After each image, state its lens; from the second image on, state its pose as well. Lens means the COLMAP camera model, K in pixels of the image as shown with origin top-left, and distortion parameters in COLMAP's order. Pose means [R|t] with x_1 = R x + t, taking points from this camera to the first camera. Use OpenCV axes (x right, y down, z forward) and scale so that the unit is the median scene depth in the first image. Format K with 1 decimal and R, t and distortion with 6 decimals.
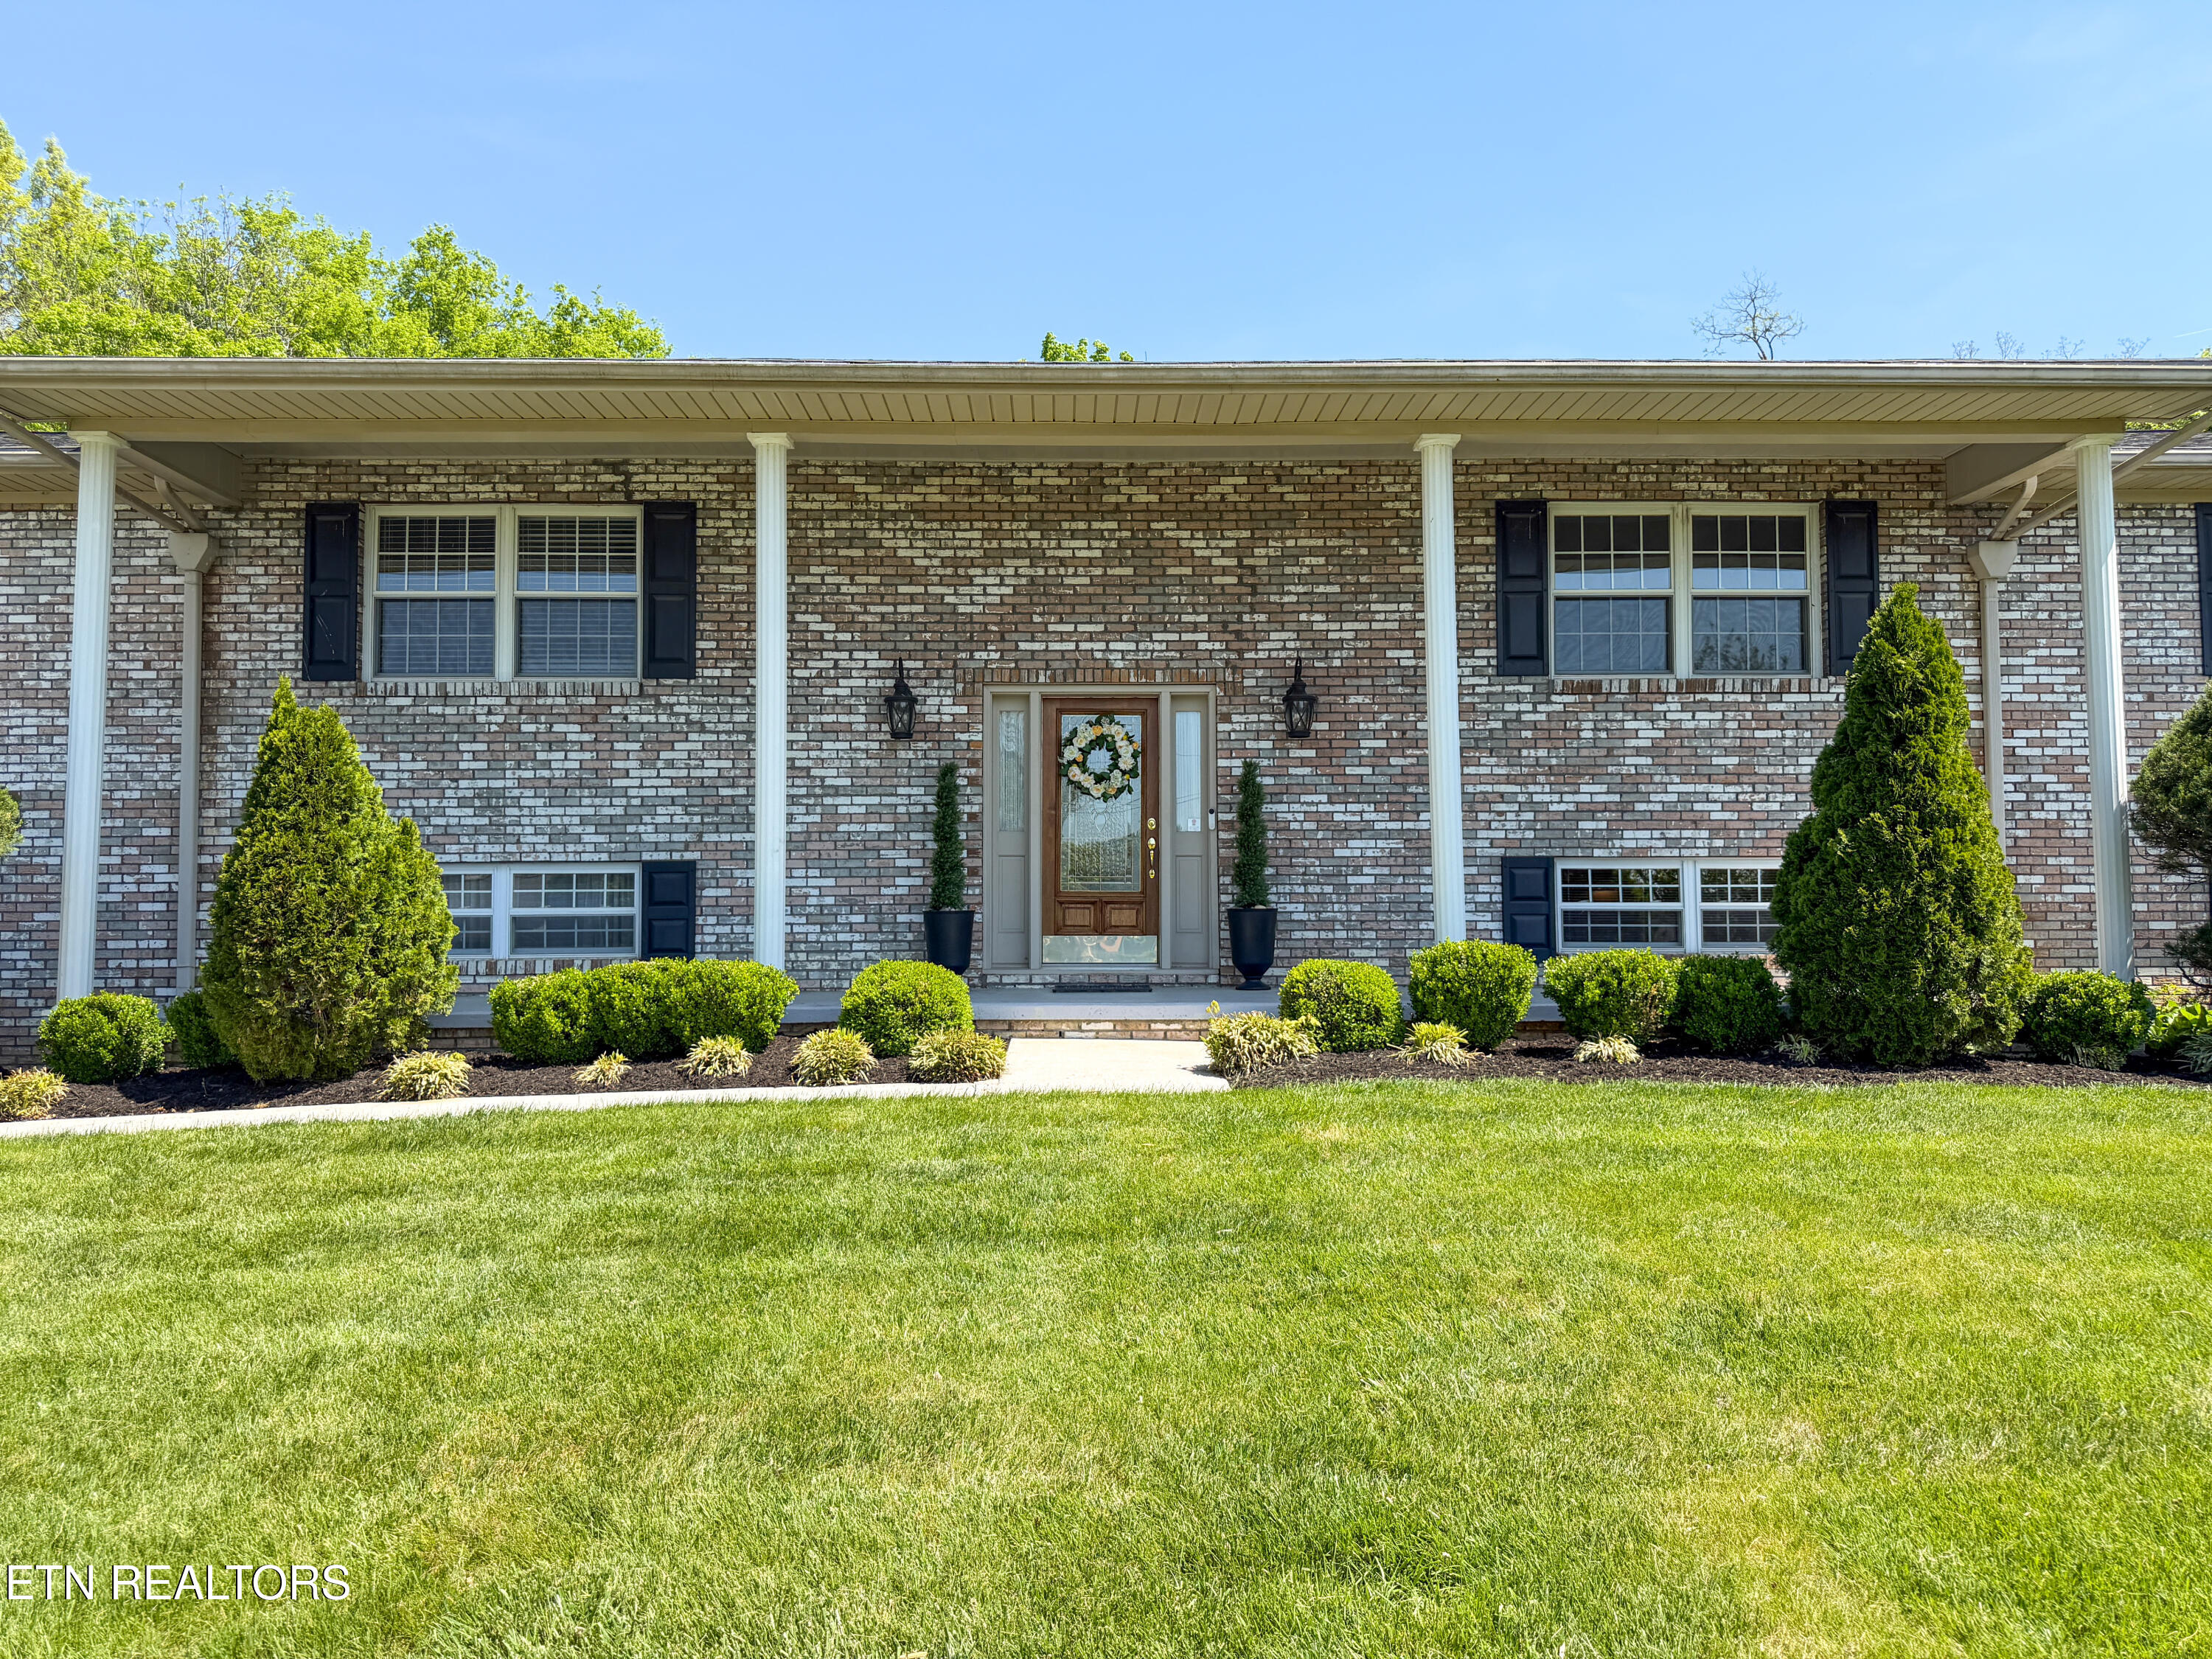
lens RADIAL K [[1543.6, 0, 1102.0], [0, 1543.6, 846.3], [0, 0, 1]] dist [0.119302, -0.178541]
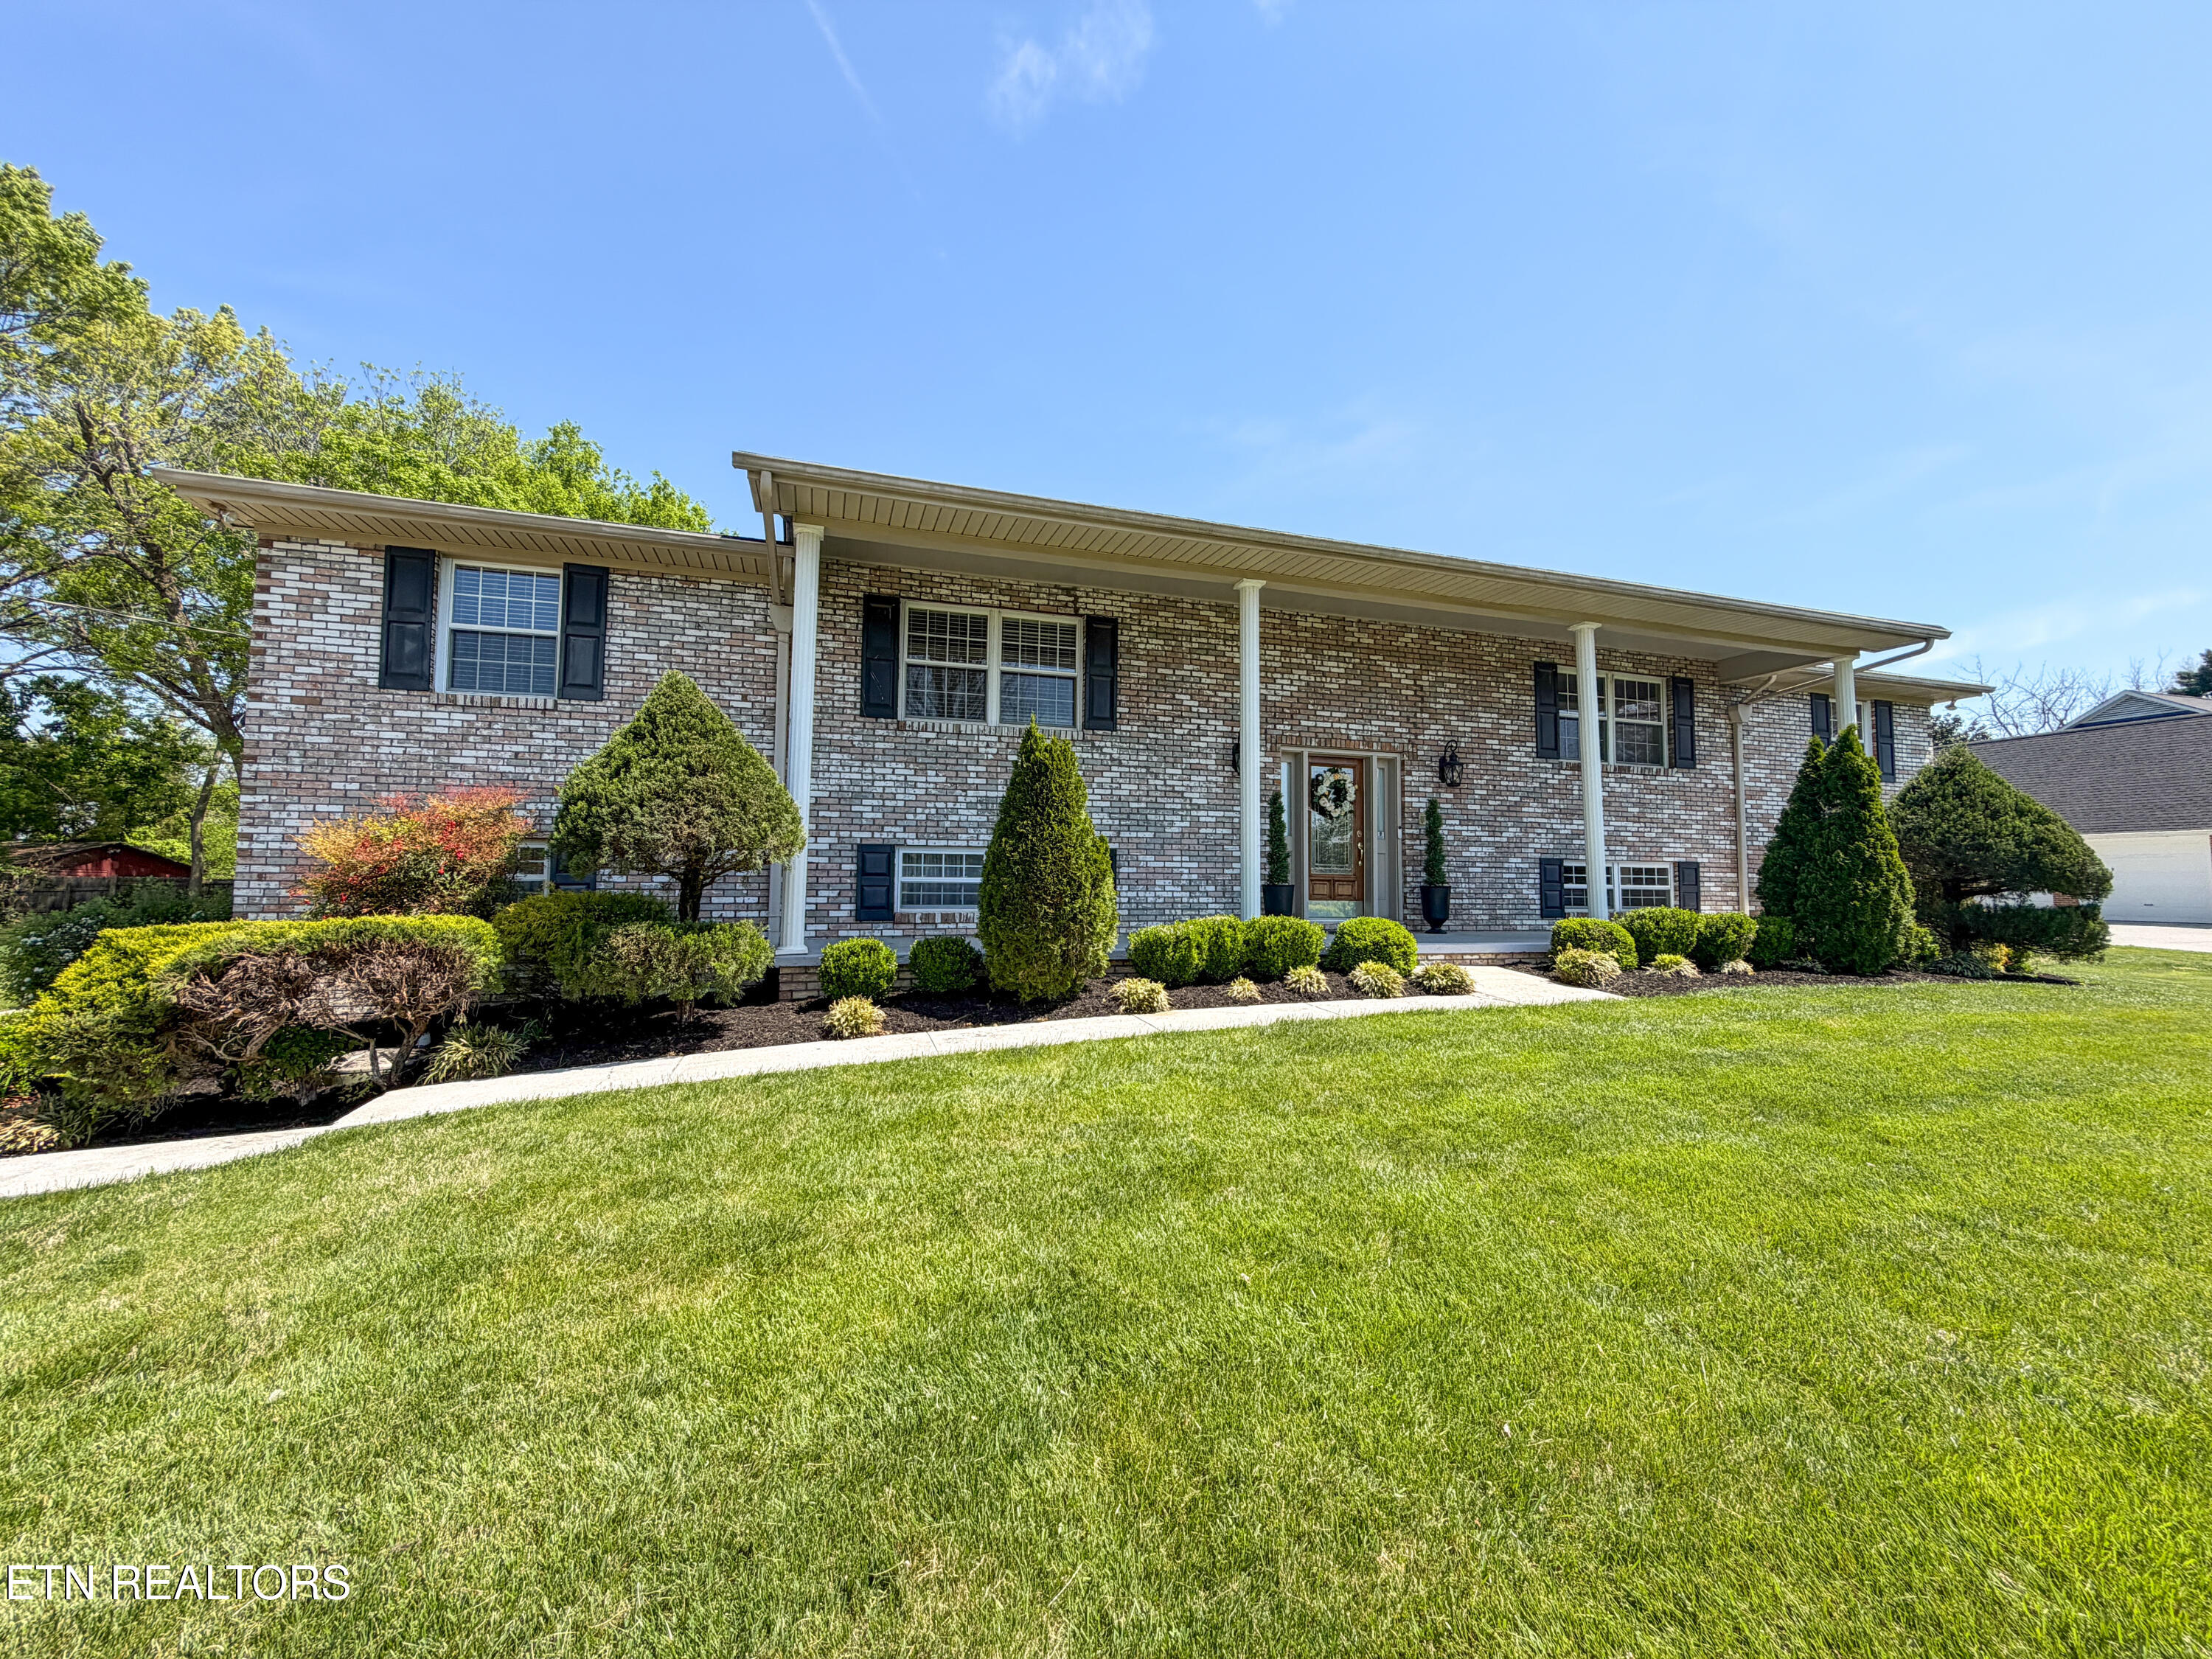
lens RADIAL K [[879.9, 0, 1099.0], [0, 879.9, 826.3], [0, 0, 1]] dist [0.000362, -0.000288]
pose [[0.959156, 0.032483, 0.281008, -0.520832], [-0.026961, 0.999360, -0.023494, 0.007391], [-0.281591, 0.014958, 0.959418, 0.170181]]
